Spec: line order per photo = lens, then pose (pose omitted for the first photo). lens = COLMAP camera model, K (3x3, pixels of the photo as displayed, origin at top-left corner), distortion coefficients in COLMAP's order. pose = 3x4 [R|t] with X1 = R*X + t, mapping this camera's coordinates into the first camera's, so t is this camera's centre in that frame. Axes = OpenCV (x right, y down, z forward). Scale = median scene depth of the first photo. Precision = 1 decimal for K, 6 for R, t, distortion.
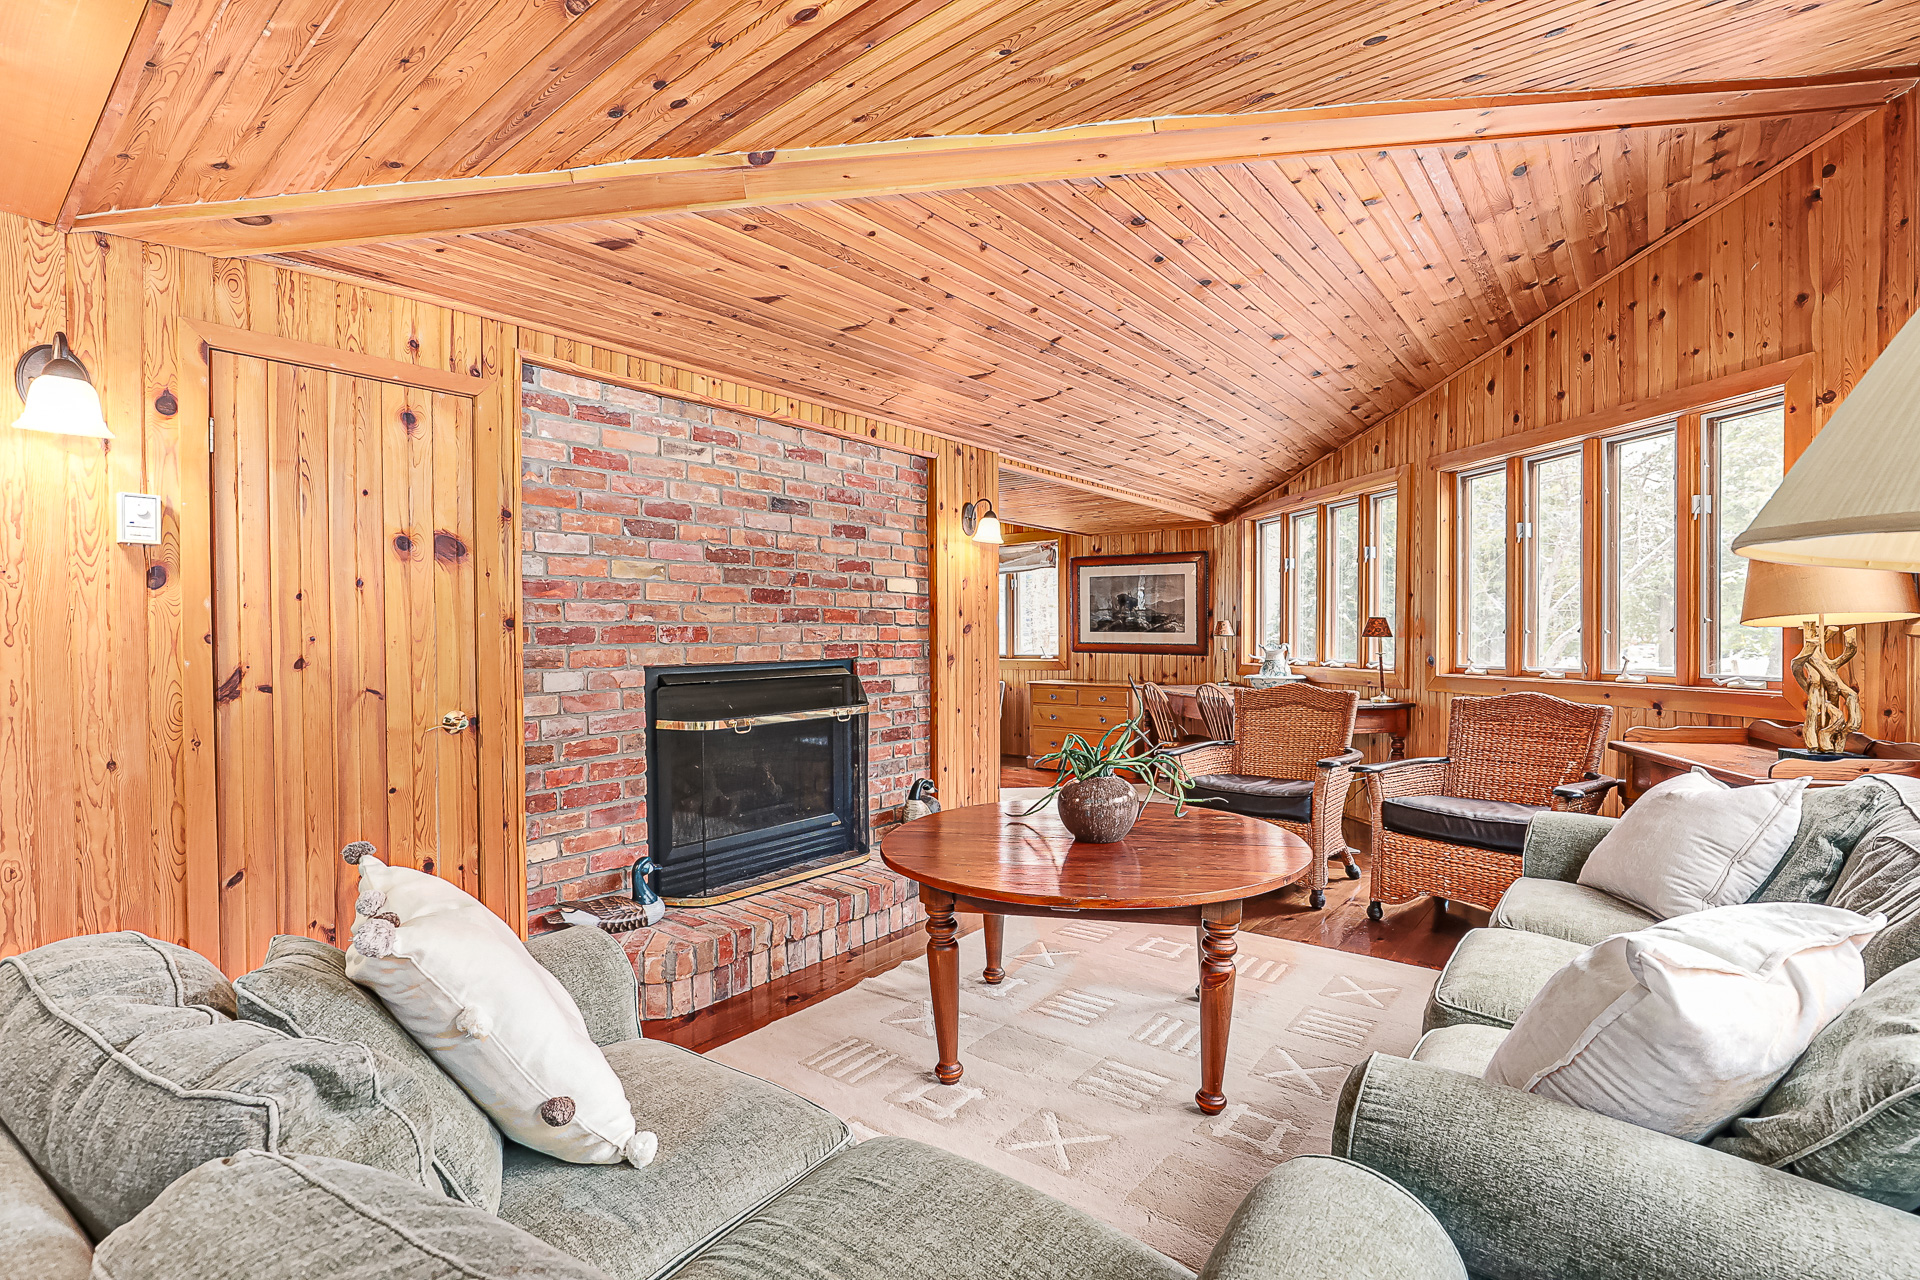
lens RADIAL K [[874.2, 0, 960.2], [0, 874.2, 637.9], [0, 0, 1]] dist [0.000766, 0.000109]
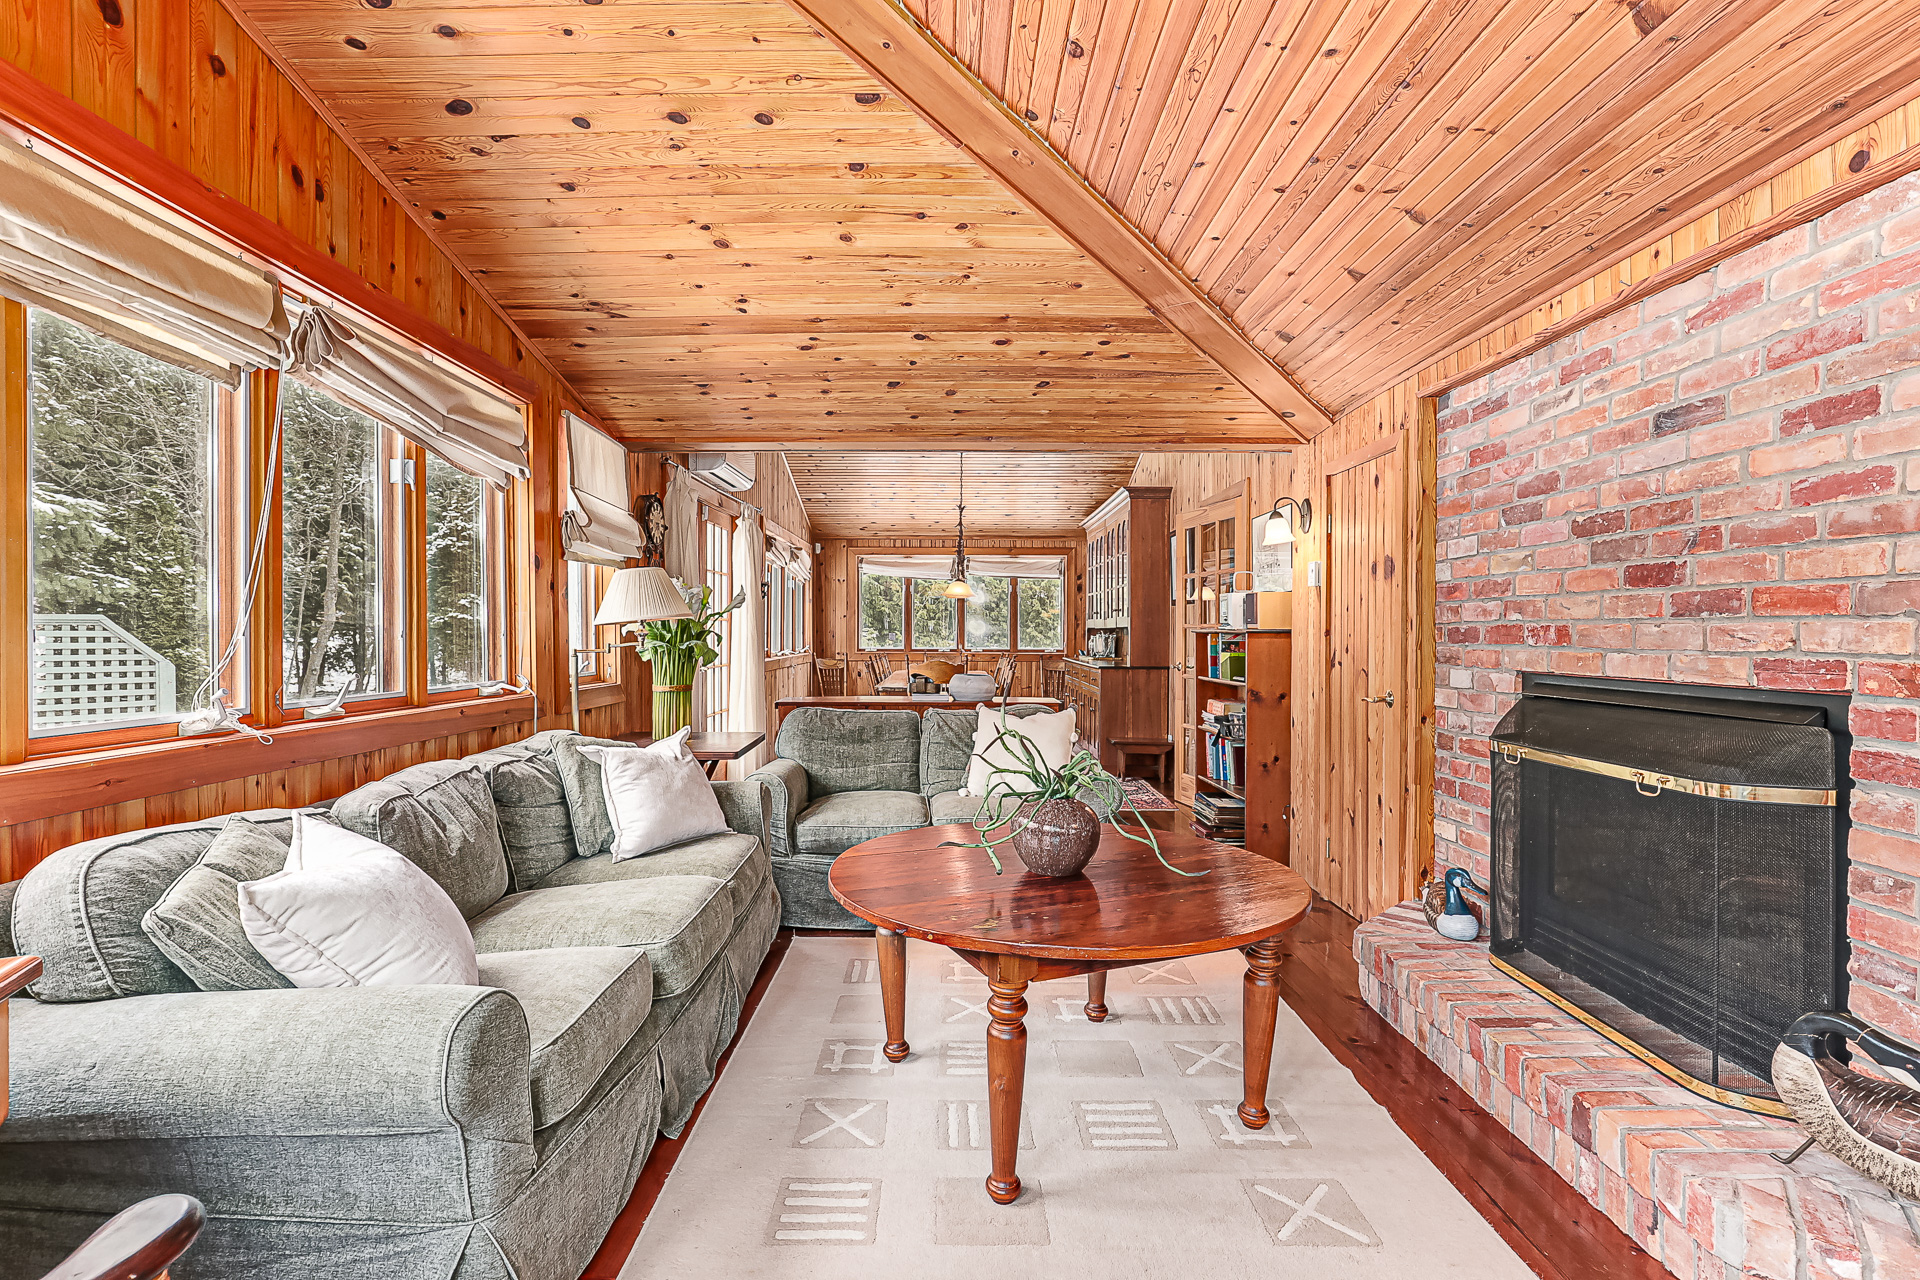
lens RADIAL K [[874.2, 0, 957.0], [0, 874.2, 636.8], [0, 0, 1]] dist [0.000766, 0.000109]
pose [[-0.772608, 0.003683, -0.634872, 0.593335], [-0.008364, 0.999837, 0.015978, -0.010474], [0.634828, 0.017655, -0.772452, 1.239296]]
